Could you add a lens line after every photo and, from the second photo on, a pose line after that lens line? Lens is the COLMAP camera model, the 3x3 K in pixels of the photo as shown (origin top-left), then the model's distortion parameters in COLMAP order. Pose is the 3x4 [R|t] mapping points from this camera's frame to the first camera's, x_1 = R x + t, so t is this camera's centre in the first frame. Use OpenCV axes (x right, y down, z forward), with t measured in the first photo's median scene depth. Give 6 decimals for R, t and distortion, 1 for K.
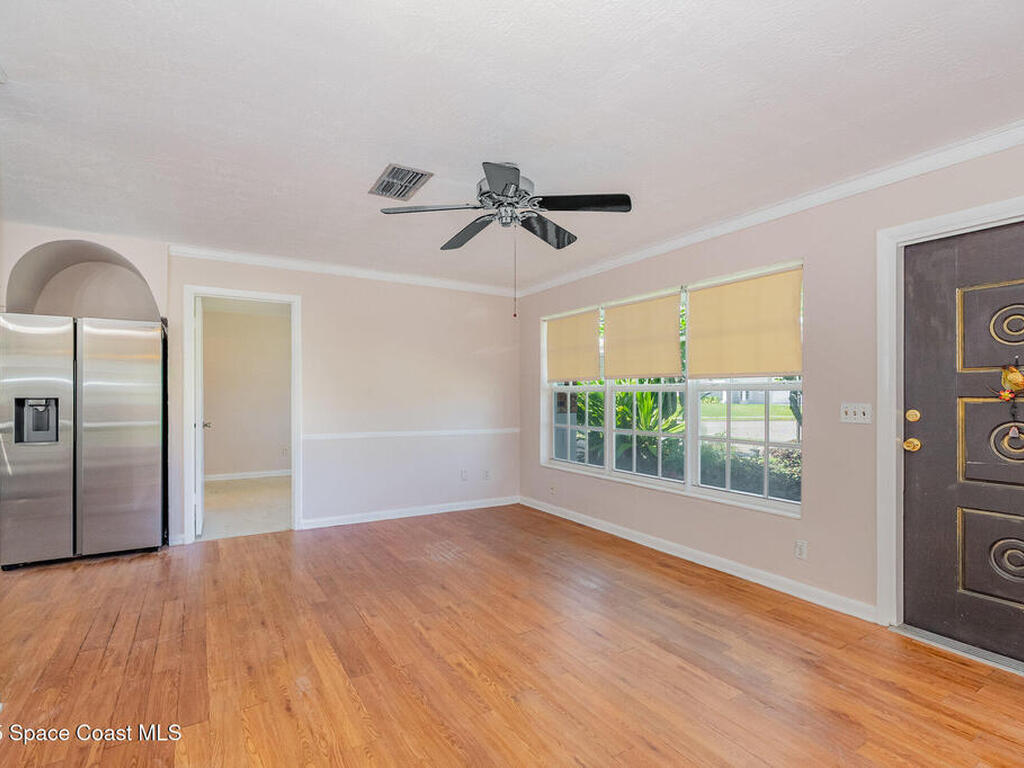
lens RADIAL K [[513.4, 0, 520.5], [0, 513.4, 387.3], [0, 0, 1]] dist [-0.010288, 0.001608]
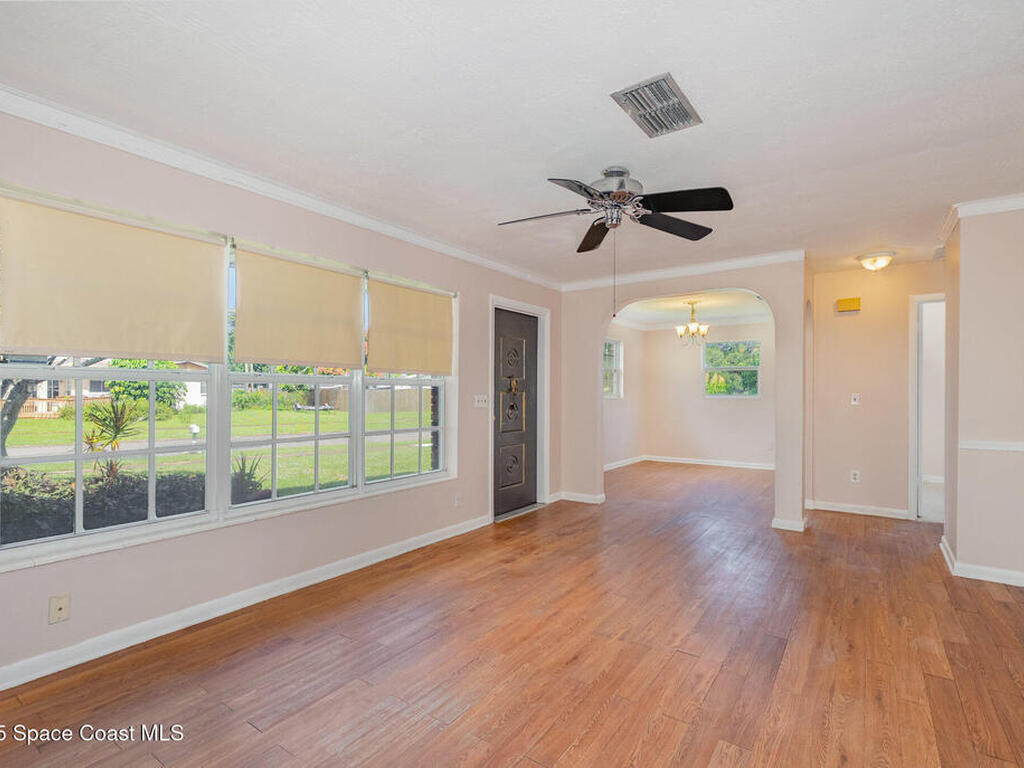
lens RADIAL K [[507.0, 0, 512.0], [0, 507.0, 384.0], [0, 0, 1]] dist [-0.005950, -0.000181]
pose [[-0.383938, 0.011186, 0.923291, -0.840002], [-0.017083, 0.999669, -0.019215, 0.023715], [-0.923201, -0.023150, -0.383620, 1.478475]]
